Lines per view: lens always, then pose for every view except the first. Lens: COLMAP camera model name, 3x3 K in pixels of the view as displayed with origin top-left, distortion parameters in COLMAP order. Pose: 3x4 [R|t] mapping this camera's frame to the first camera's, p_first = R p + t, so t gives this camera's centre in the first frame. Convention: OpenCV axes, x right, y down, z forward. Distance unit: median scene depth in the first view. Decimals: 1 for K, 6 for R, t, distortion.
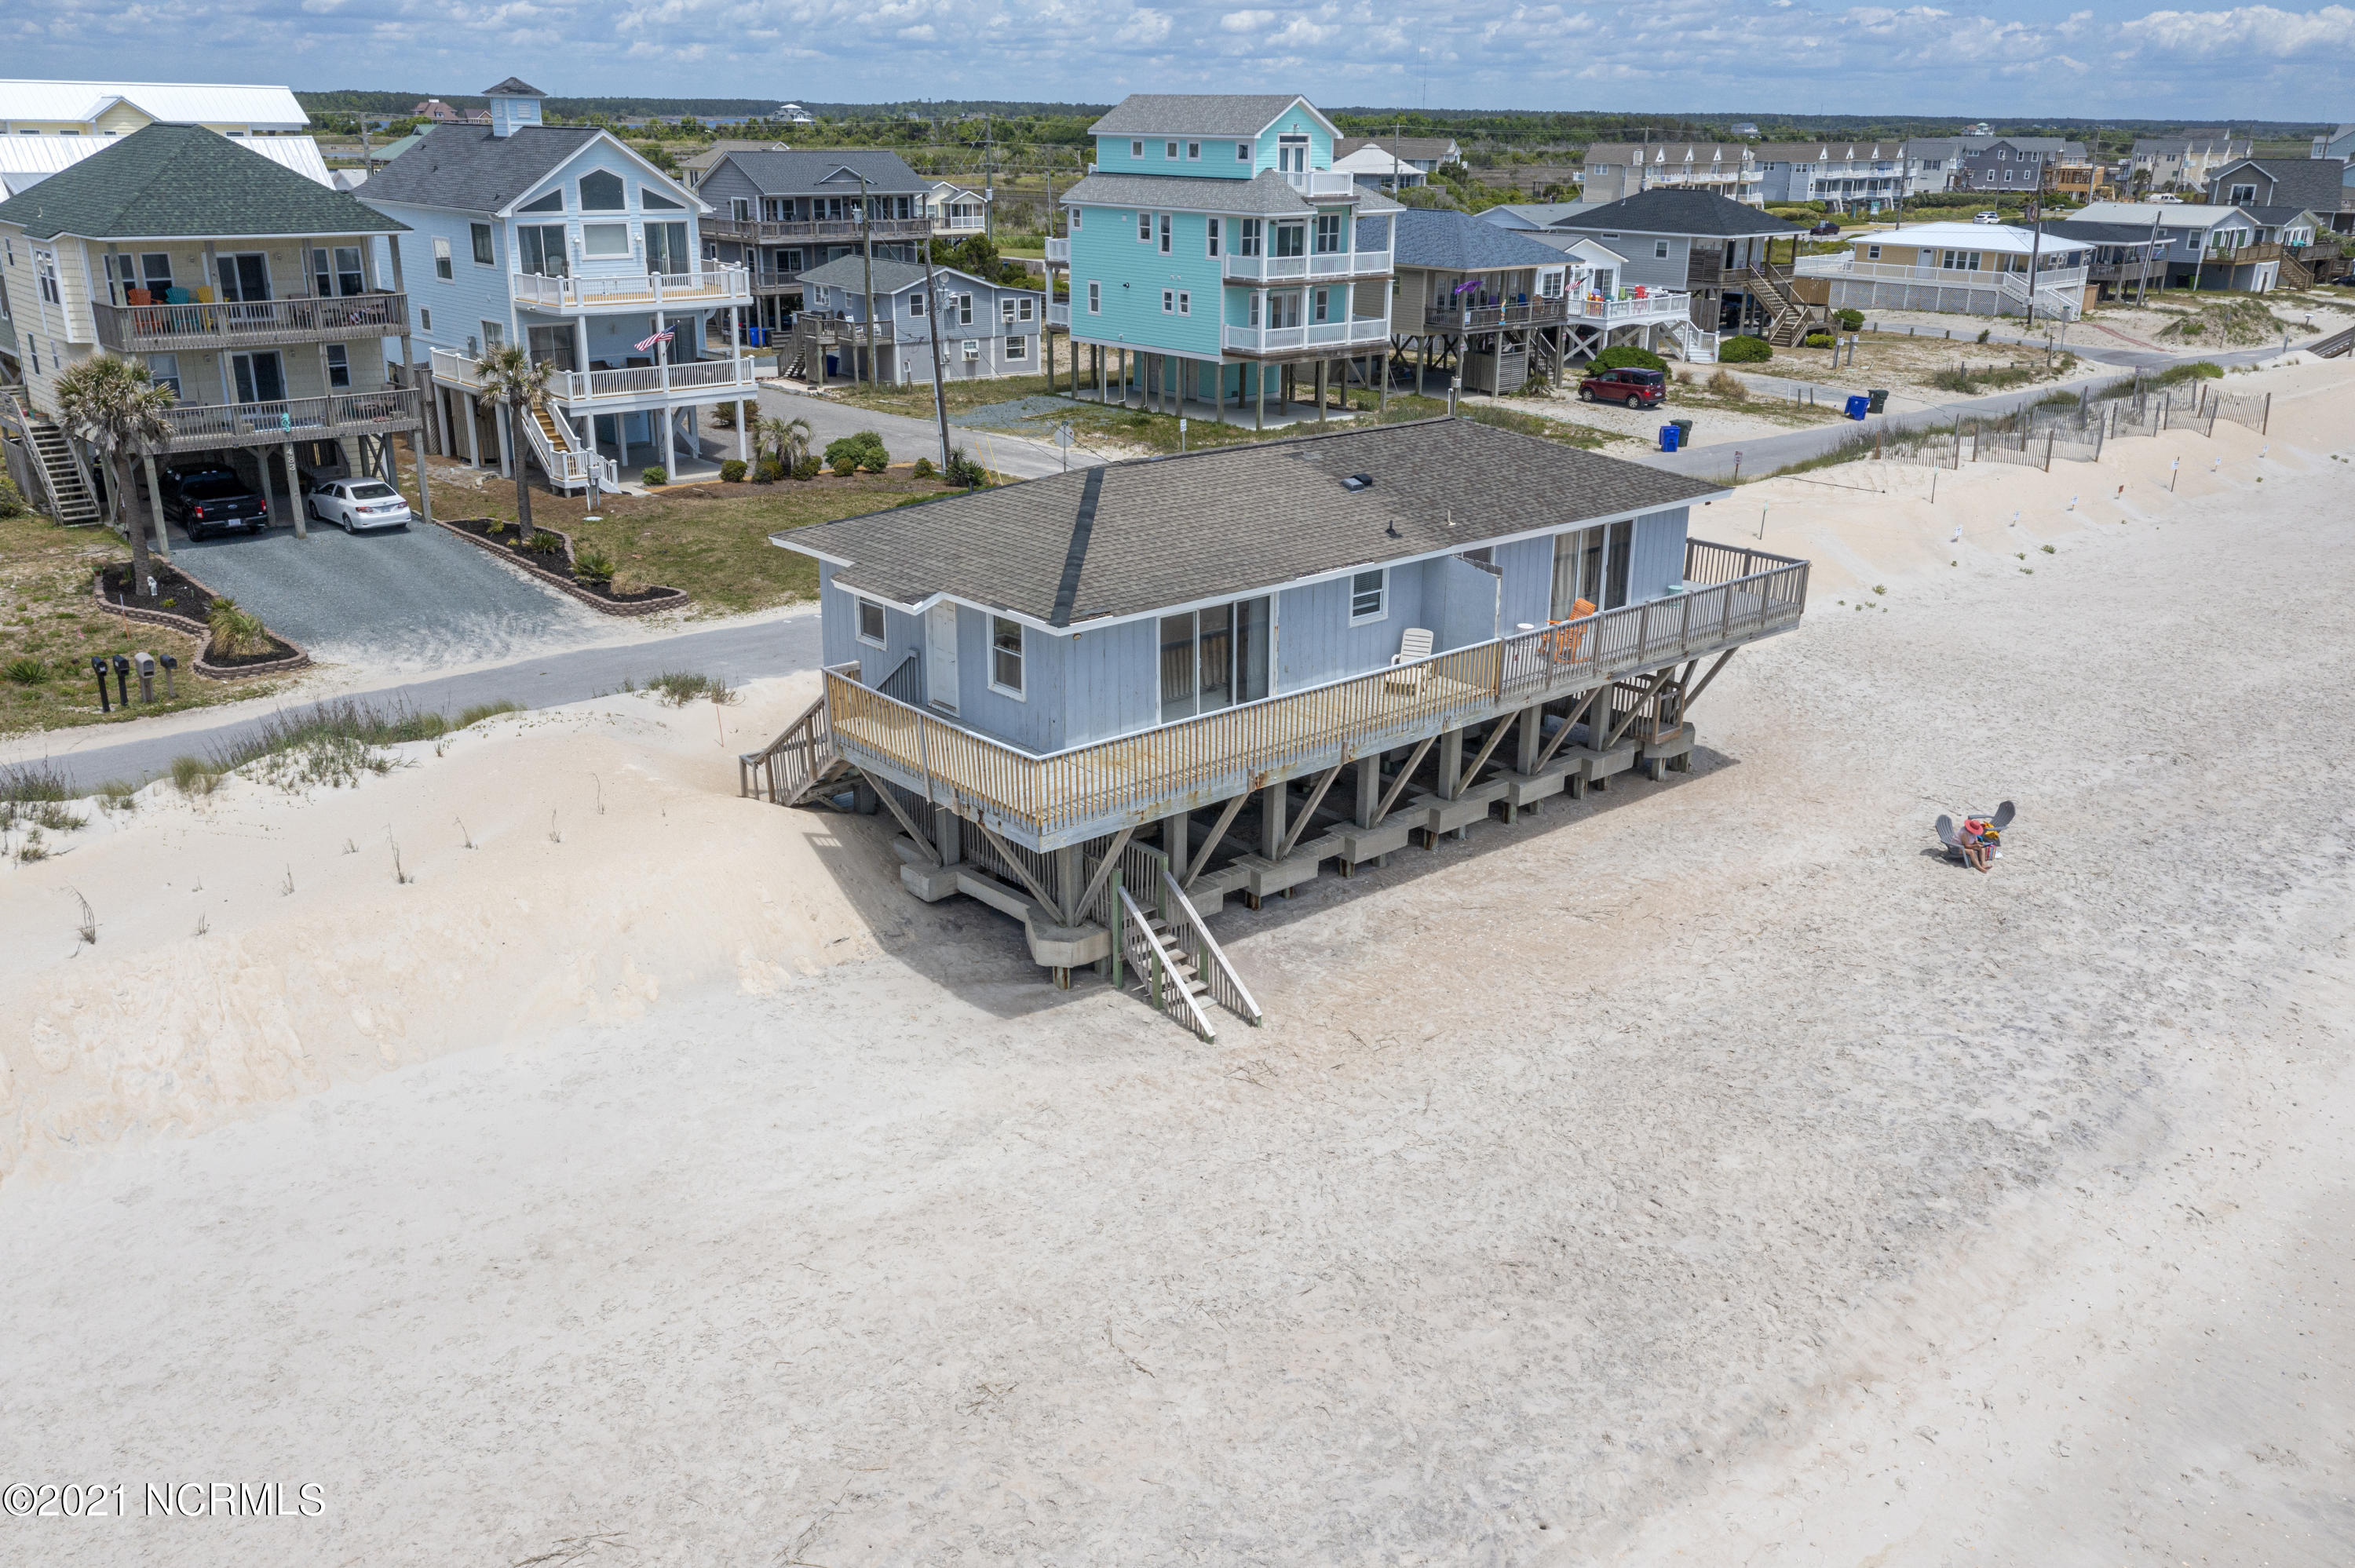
lens RADIAL K [[1886.0, 0, 1177.5], [0, 1886.0, 784.0], [0, 0, 1]] dist [0.000281, 0.008522]
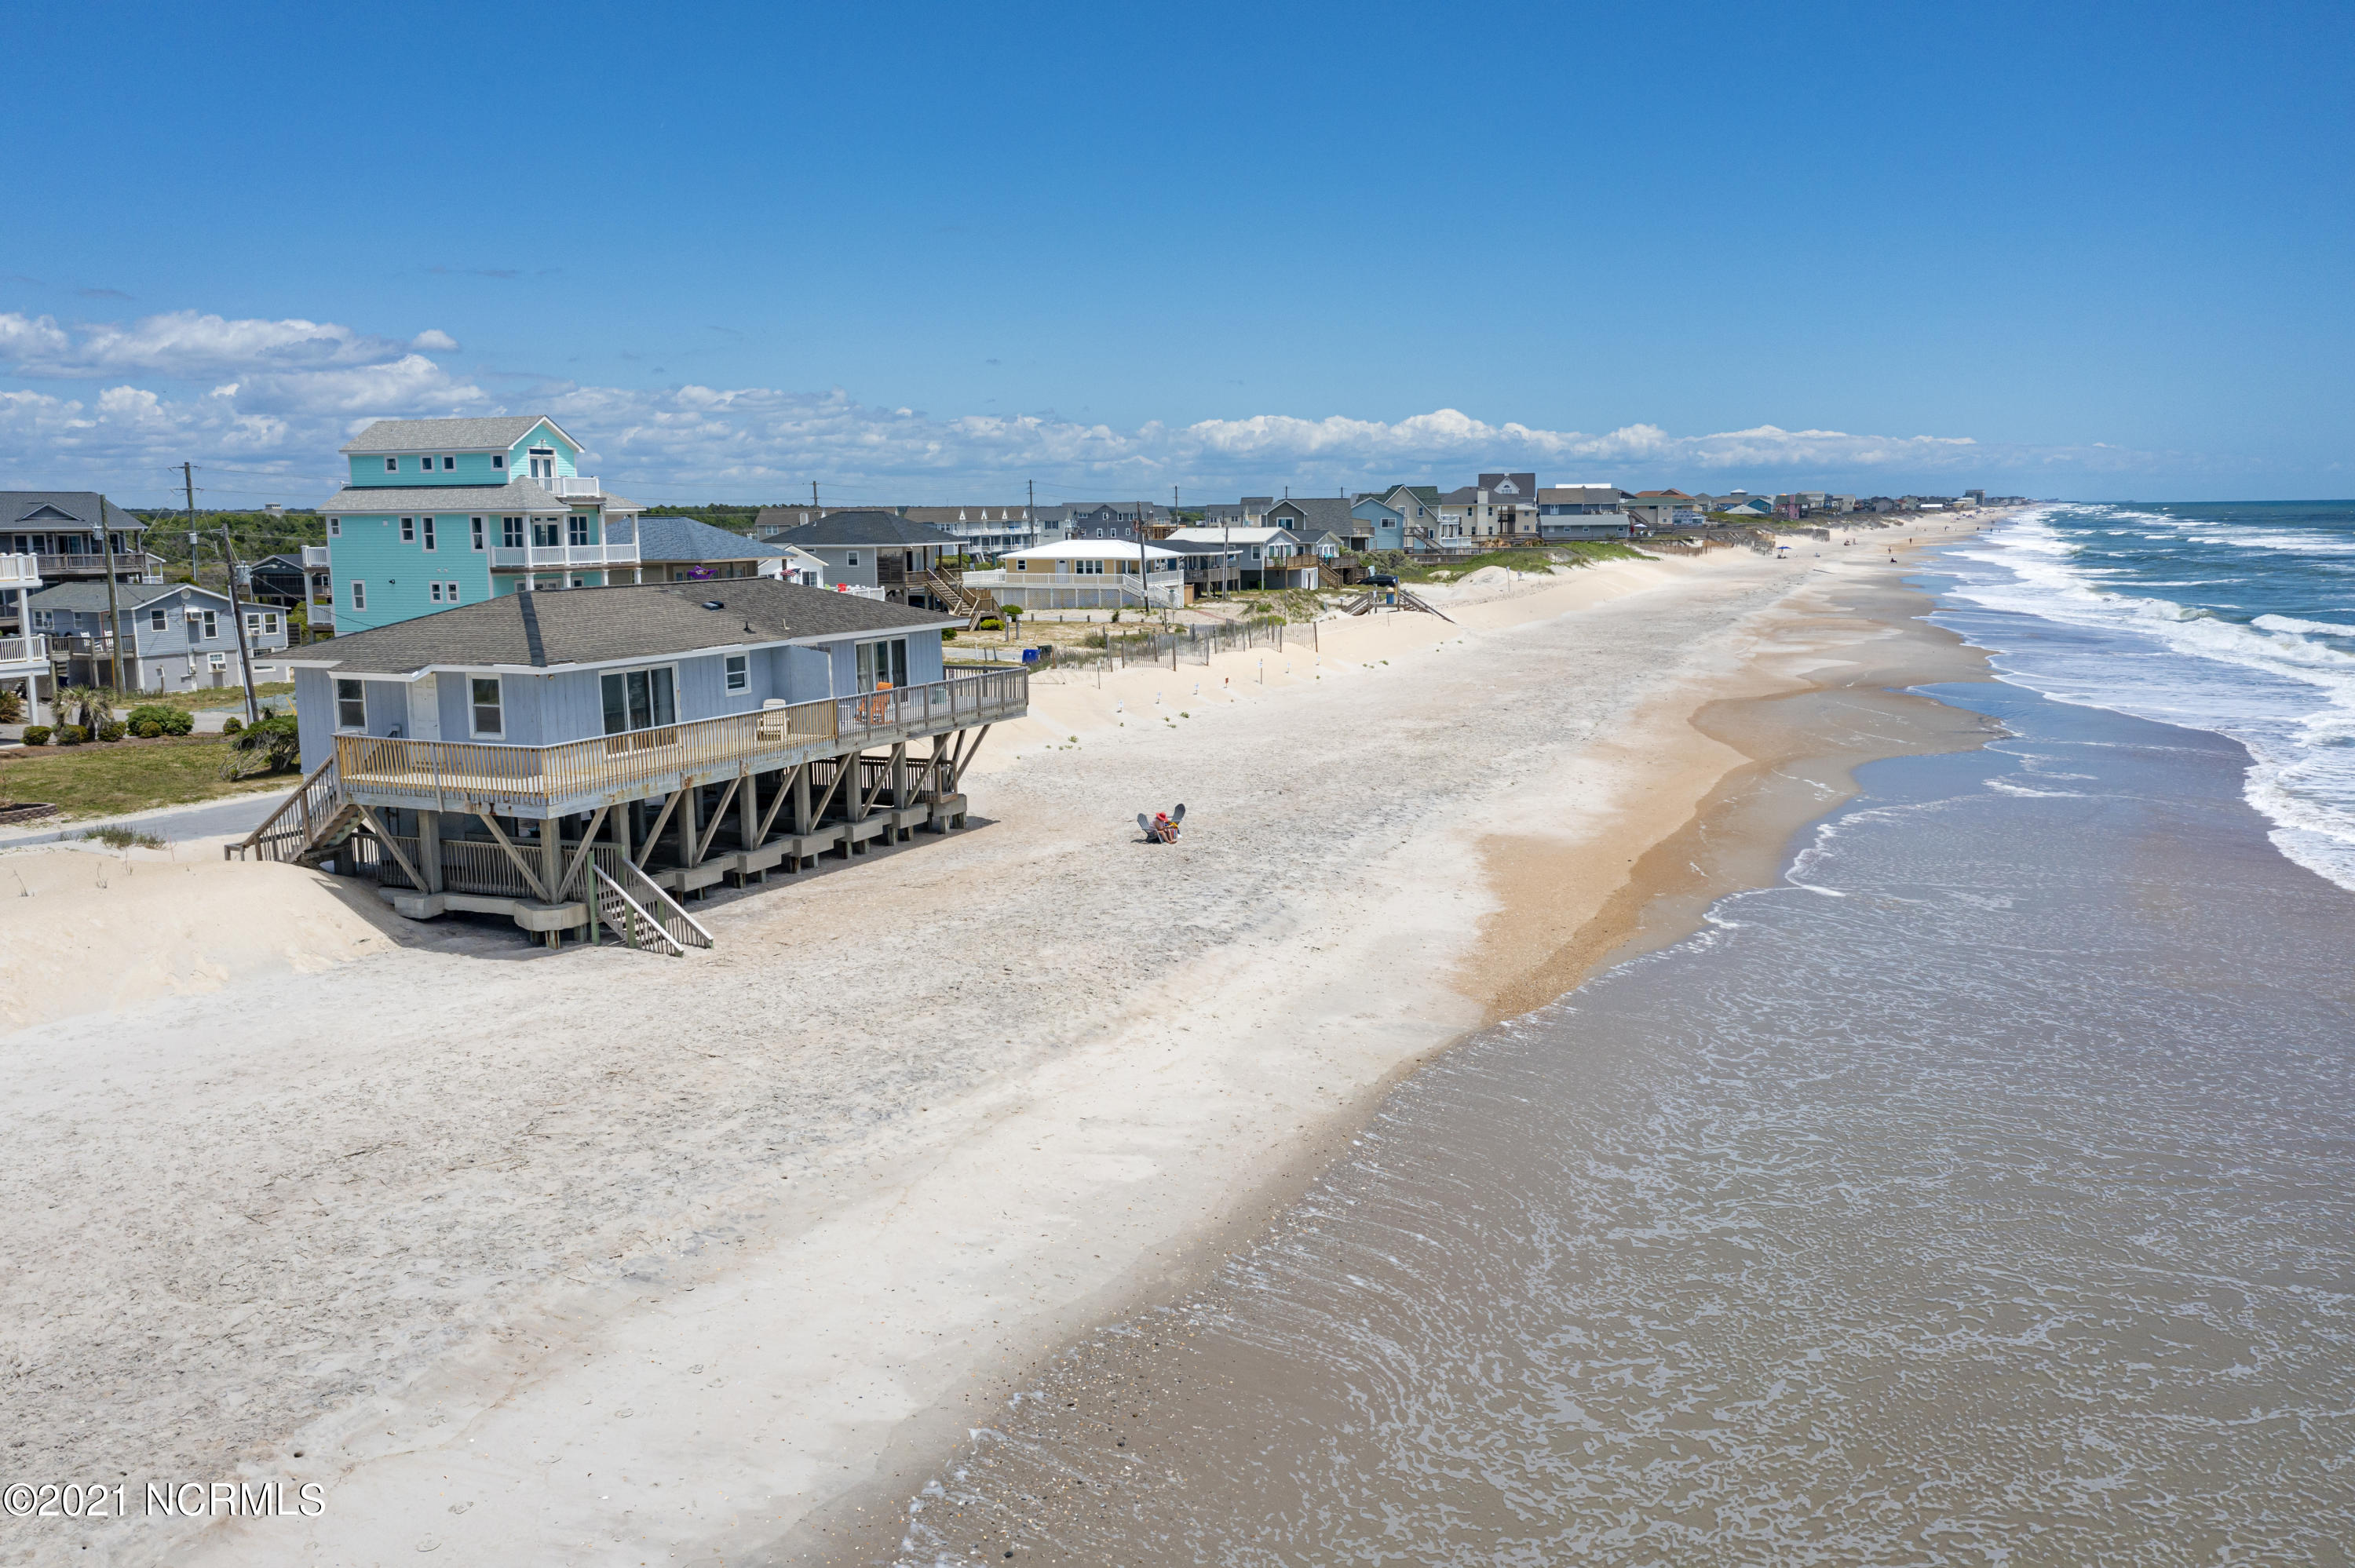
lens RADIAL K [[1885.1, 0, 1195.0], [0, 1885.1, 777.4], [0, 0, 1]] dist [-0.006438, 0.002297]
pose [[0.904401, -0.079013, 0.419305, -0.168180], [0.161054, 0.973227, -0.163985, 0.236690], [-0.395122, 0.215838, 0.892912, -0.330355]]
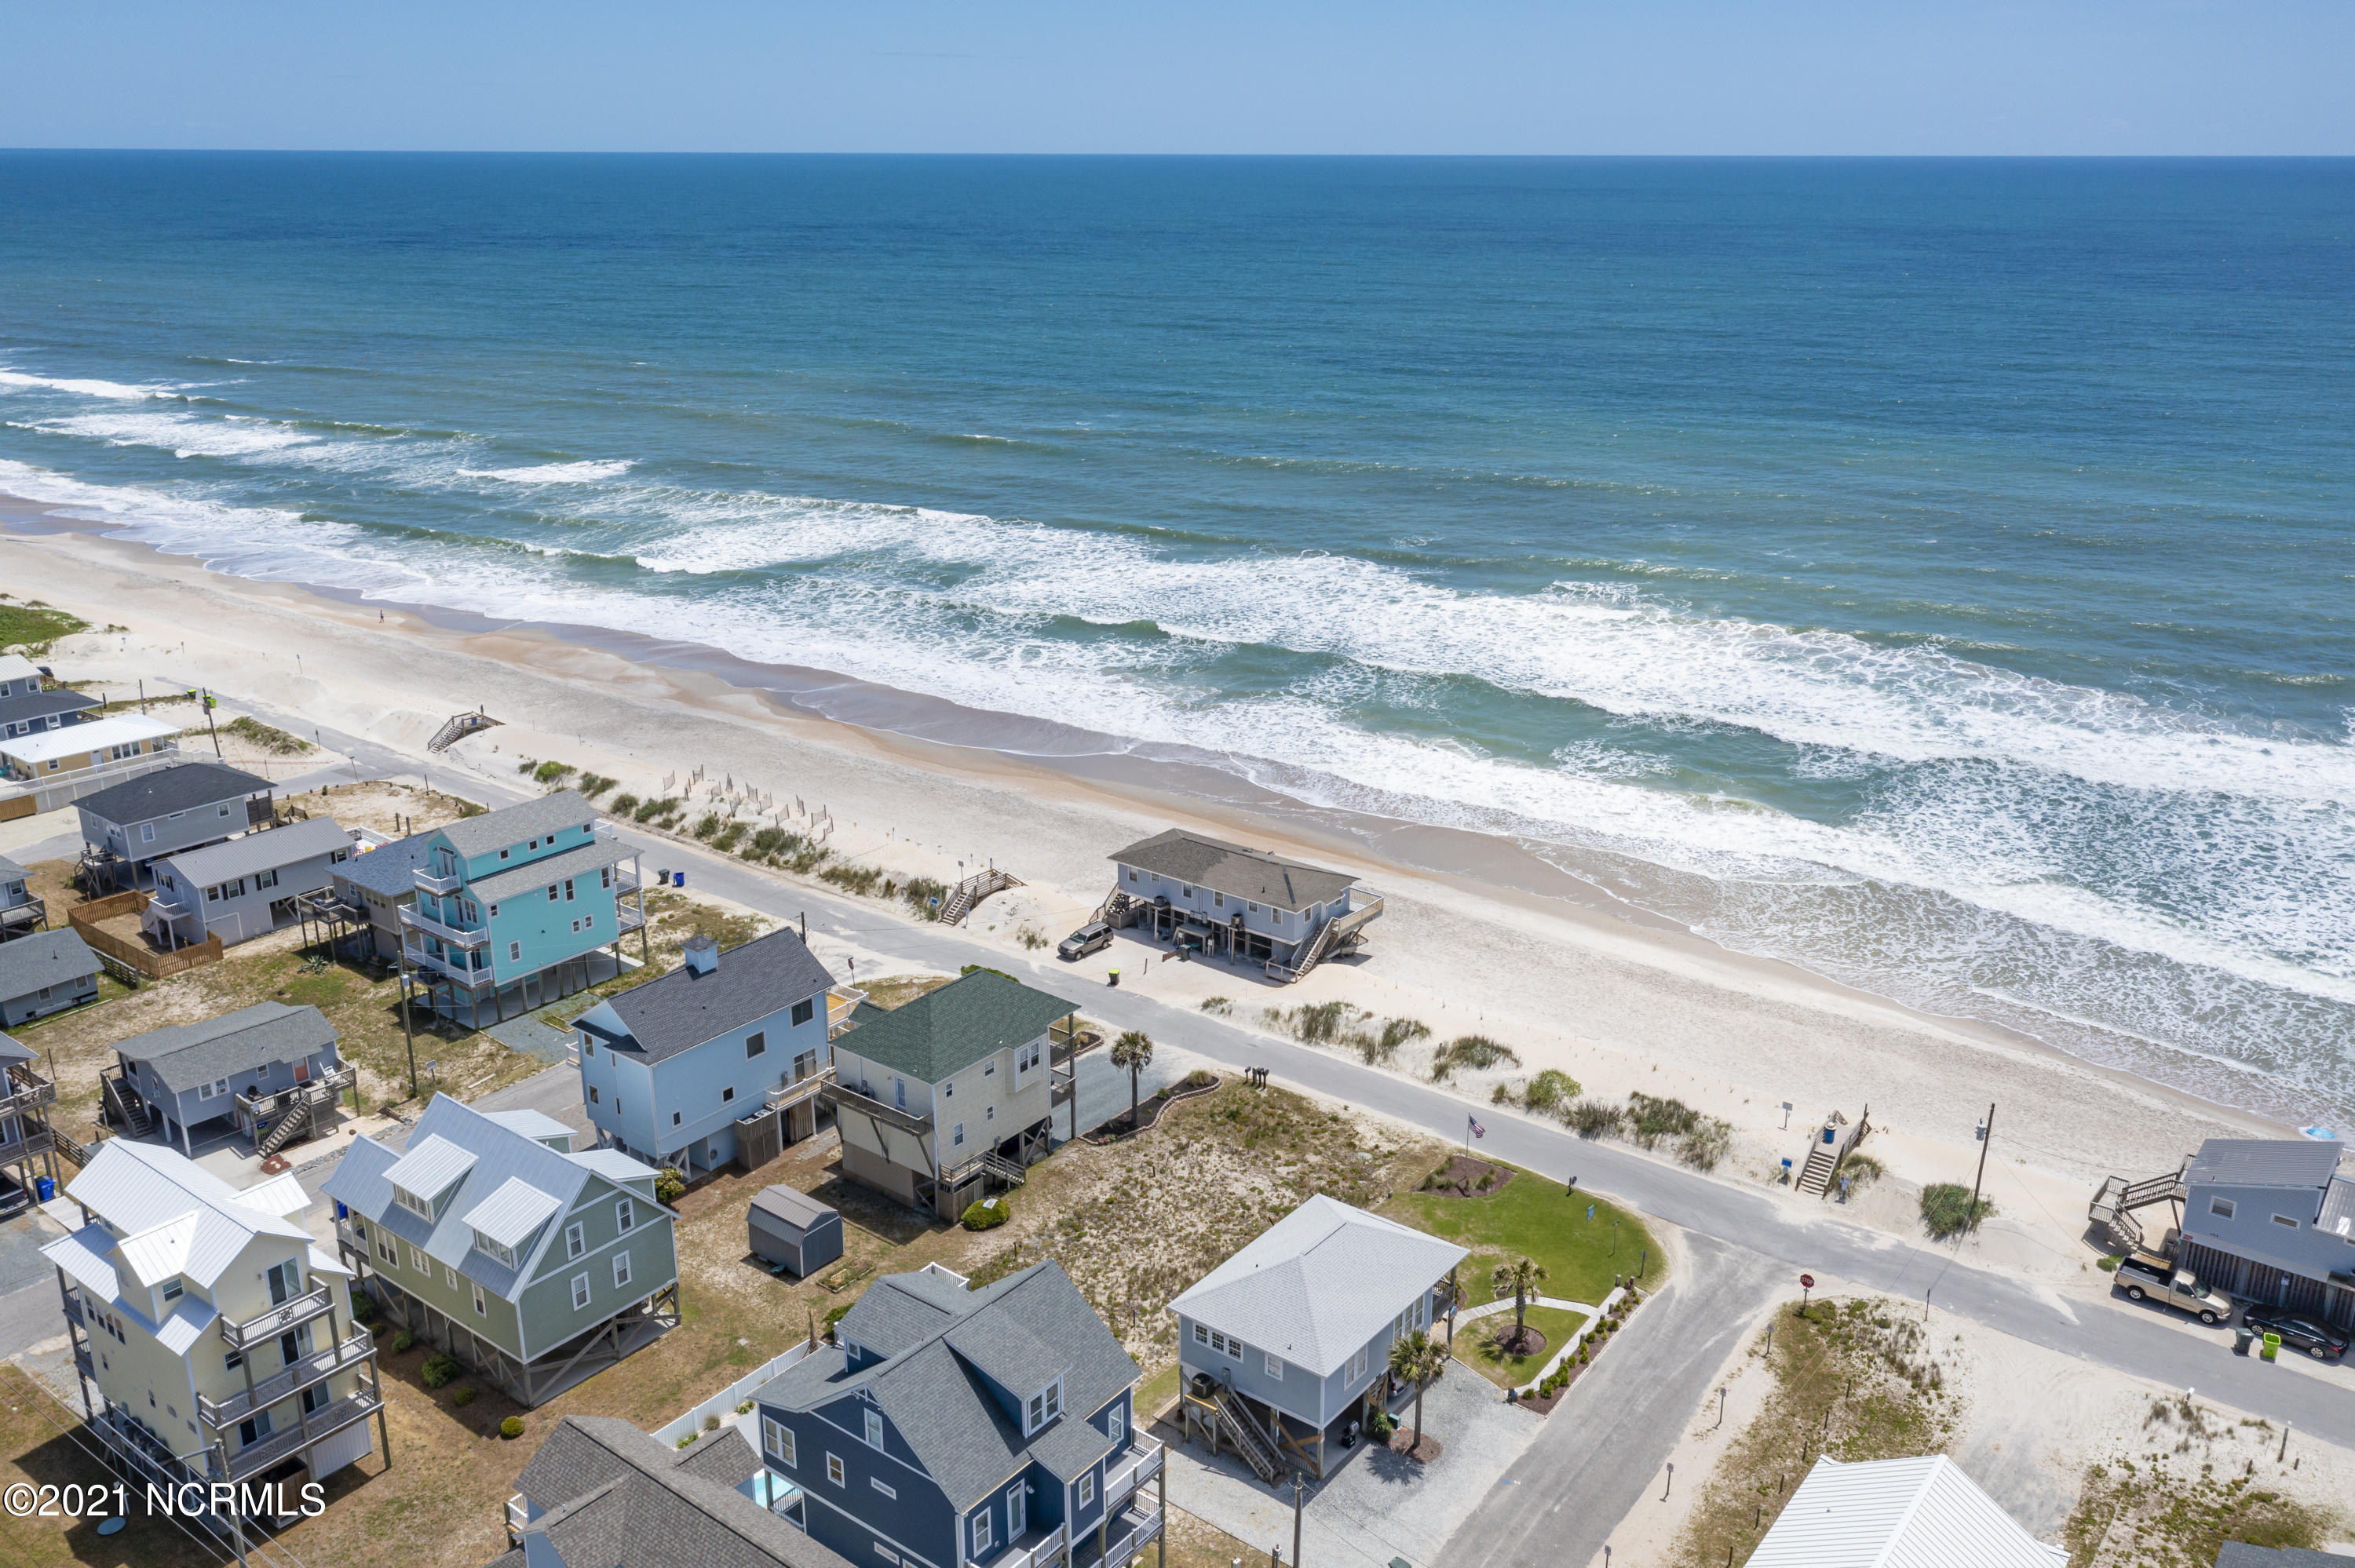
lens RADIAL K [[1922.4, 0, 1183.3], [0, 1922.4, 787.6], [0, 0, 1]] dist [0.001780, 0.006168]
pose [[-0.176270, -0.323526, 0.929656, -3.606926], [0.323850, 0.872806, 0.365146, -1.794889], [-0.929543, 0.365433, -0.049076, 1.238659]]
